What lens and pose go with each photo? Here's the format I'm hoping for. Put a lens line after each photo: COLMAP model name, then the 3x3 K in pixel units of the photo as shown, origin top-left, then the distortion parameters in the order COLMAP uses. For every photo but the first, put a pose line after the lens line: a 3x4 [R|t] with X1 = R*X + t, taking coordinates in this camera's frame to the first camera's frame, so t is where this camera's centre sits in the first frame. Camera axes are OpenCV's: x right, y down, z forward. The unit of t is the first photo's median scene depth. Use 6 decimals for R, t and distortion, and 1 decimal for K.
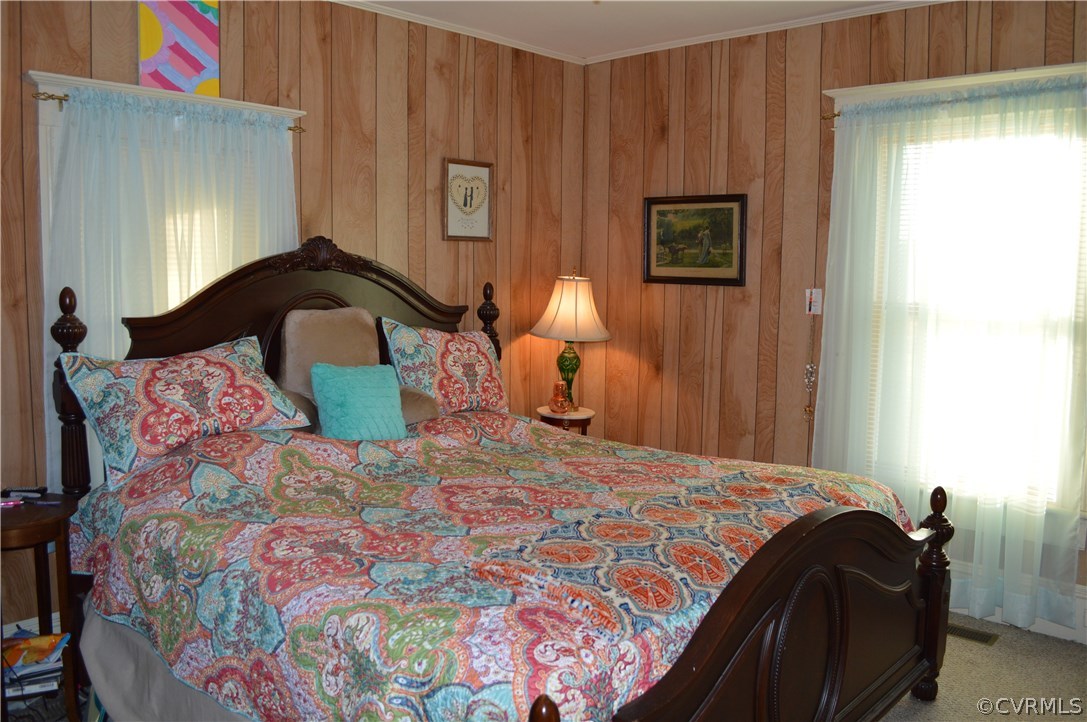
lens RADIAL K [[862.8, 0, 545.5], [0, 862.8, 357.2], [0, 0, 1]] dist [-0.081528, 0.015556]
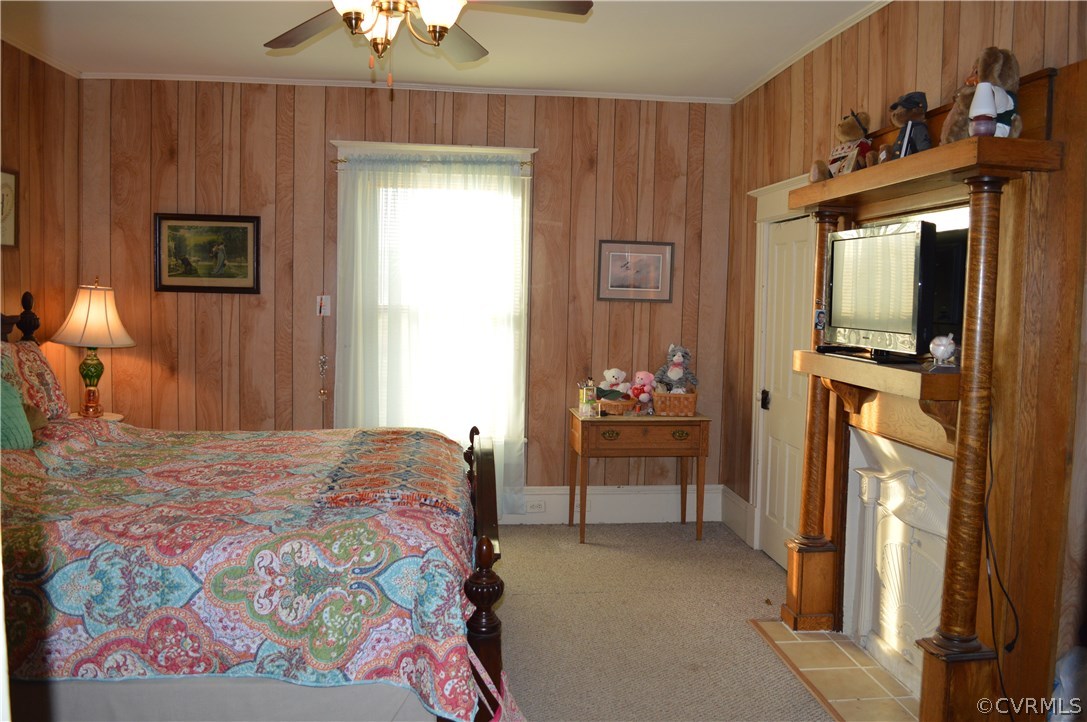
lens RADIAL K [[862.8, 0, 539.9], [0, 862.8, 354.4], [0, 0, 1]] dist [-0.081528, 0.015556]
pose [[0.673043, -0.053797, 0.737644, -0.382828], [0.061556, 0.997965, 0.016617, 0.004957], [-0.737037, 0.034223, 0.674985, -0.079207]]
